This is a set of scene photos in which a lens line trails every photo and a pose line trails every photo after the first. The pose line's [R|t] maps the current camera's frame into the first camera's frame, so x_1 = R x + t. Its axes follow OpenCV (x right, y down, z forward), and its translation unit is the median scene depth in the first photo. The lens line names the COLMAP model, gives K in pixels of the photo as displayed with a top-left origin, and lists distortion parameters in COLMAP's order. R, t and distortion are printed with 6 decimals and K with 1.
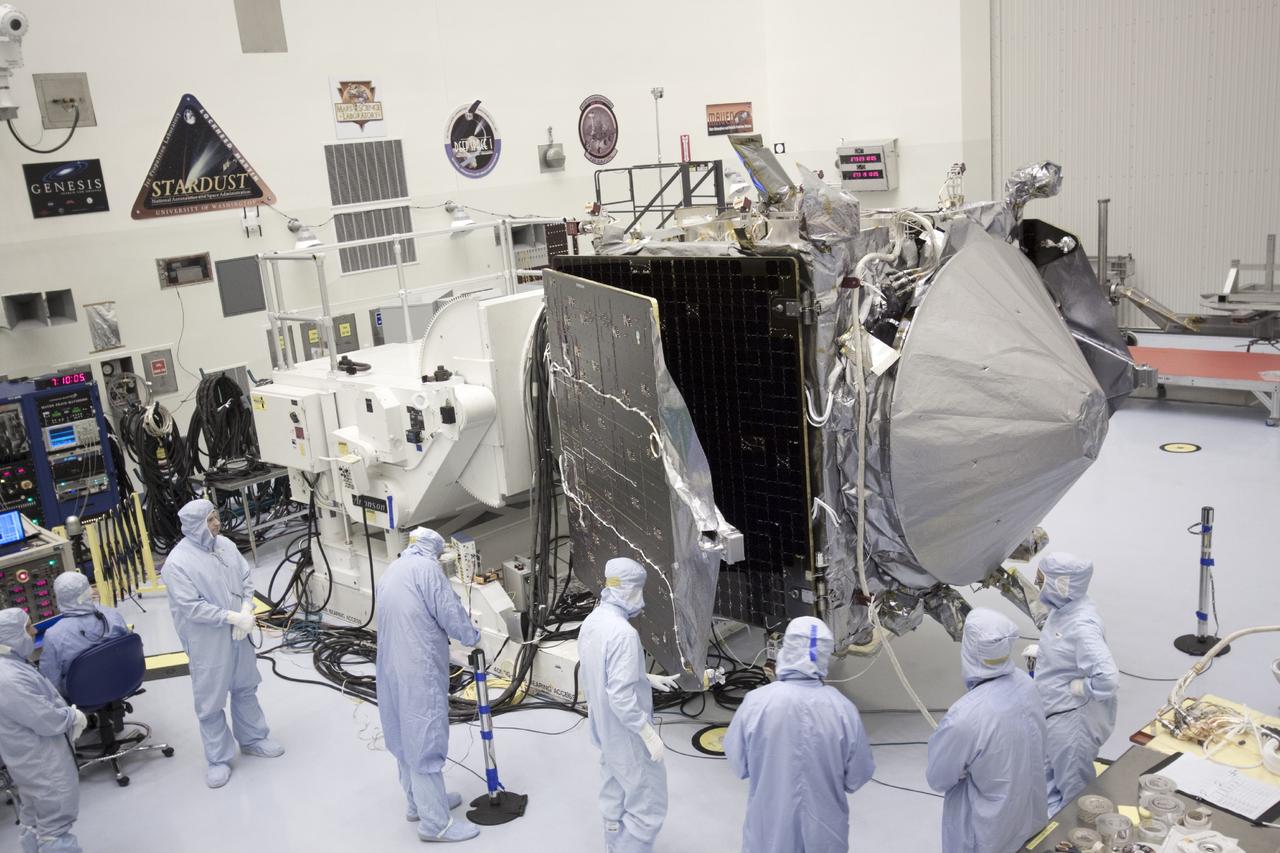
lens RADIAL K [[1230.9, 0, 639.9], [0, 1230.9, 447.0], [0, 0, 1]] dist [0.006667, 0.039050]
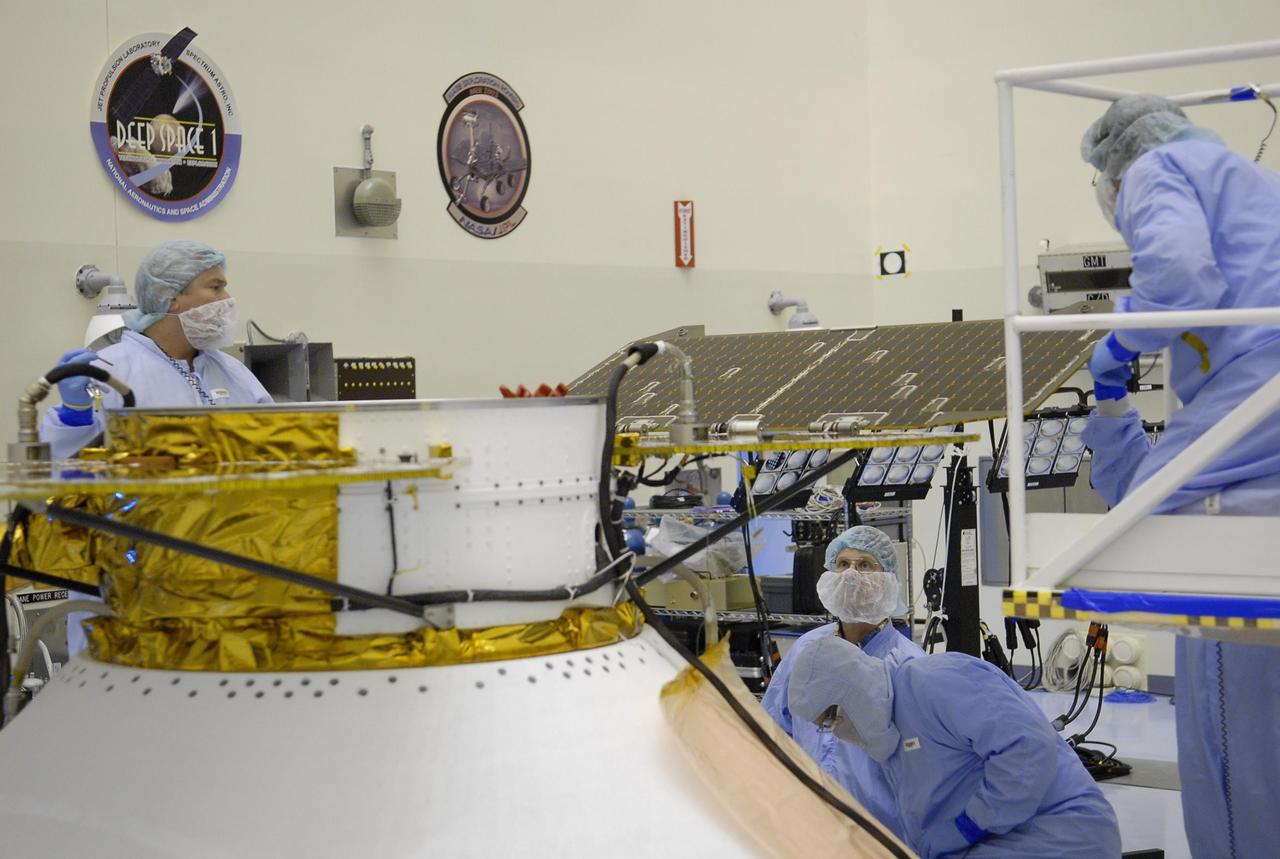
lens RADIAL K [[2319.9, 0, 640.0], [0, 2319.9, 429.5], [0, 0, 1]] dist [0.204185, 0.067630]
pose [[0.996550, 0.058189, 0.059176, -0.039730], [-0.042702, 0.970912, -0.235597, 0.020443], [-0.071164, 0.232258, 0.970047, 0.464661]]
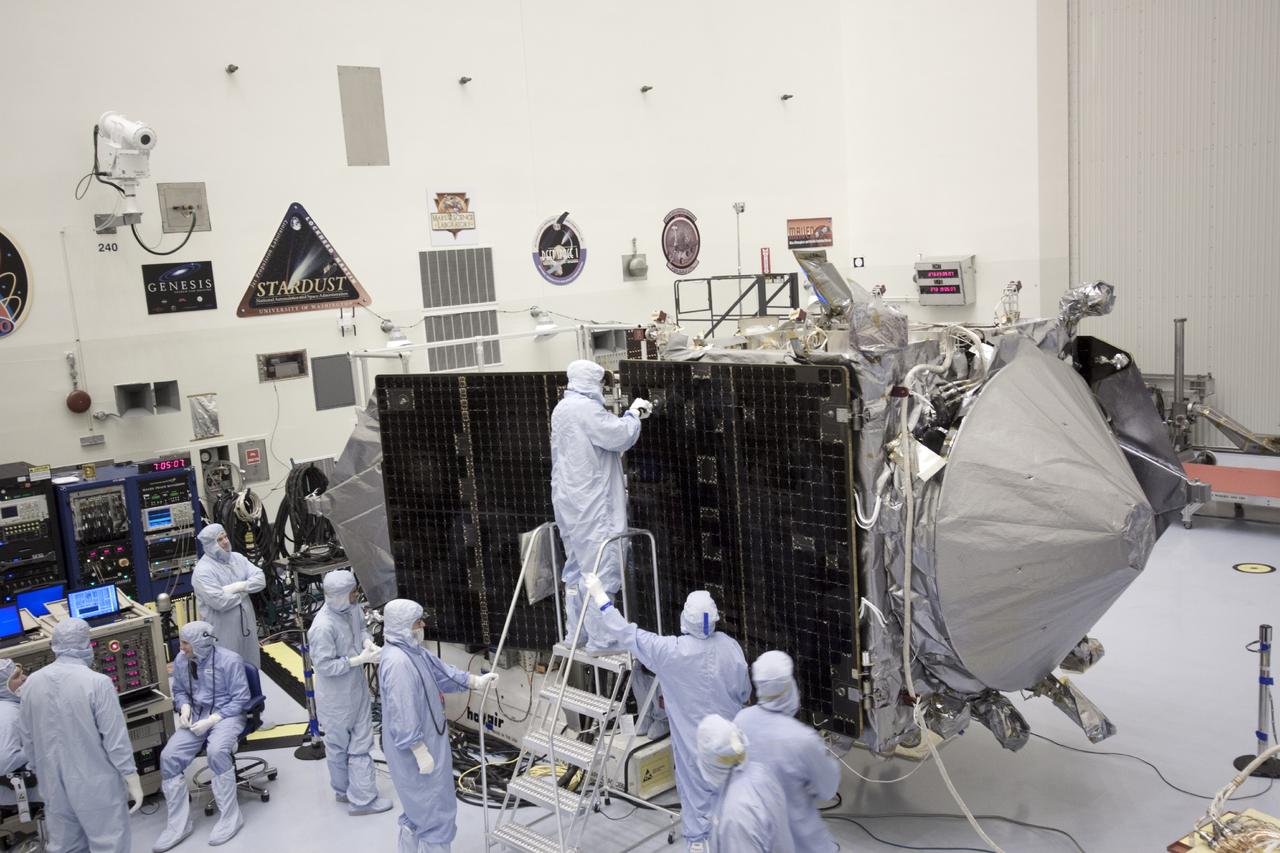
lens RADIAL K [[1230.9, 0, 639.9], [0, 1230.9, 447.0], [0, 0, 1]] dist [0.006667, 0.039050]
pose [[0.997179, 0.029495, -0.069029, 0.014846], [-0.035279, 0.995830, -0.084126, 0.005458], [0.066260, 0.086324, 0.994061, -0.030532]]
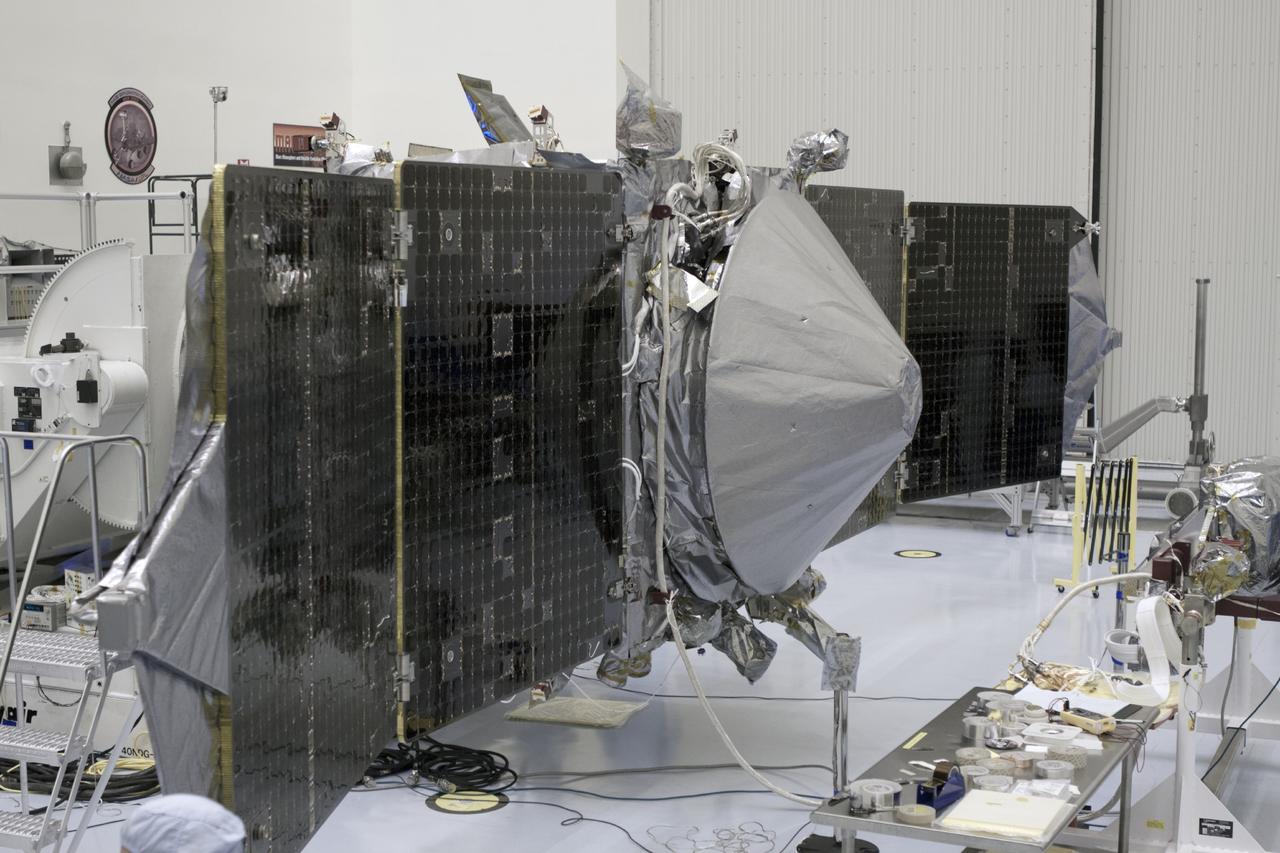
lens RADIAL K [[1886.7, 0, 640.0], [0, 1886.7, 426.5], [0, 0, 1]] dist [-0.099597, 0.117626]
pose [[0.947646, 0.050730, 0.315268, -0.152153], [0.000029, 0.987286, -0.158954, 0.136449], [-0.319324, 0.150641, 0.935596, -0.127536]]
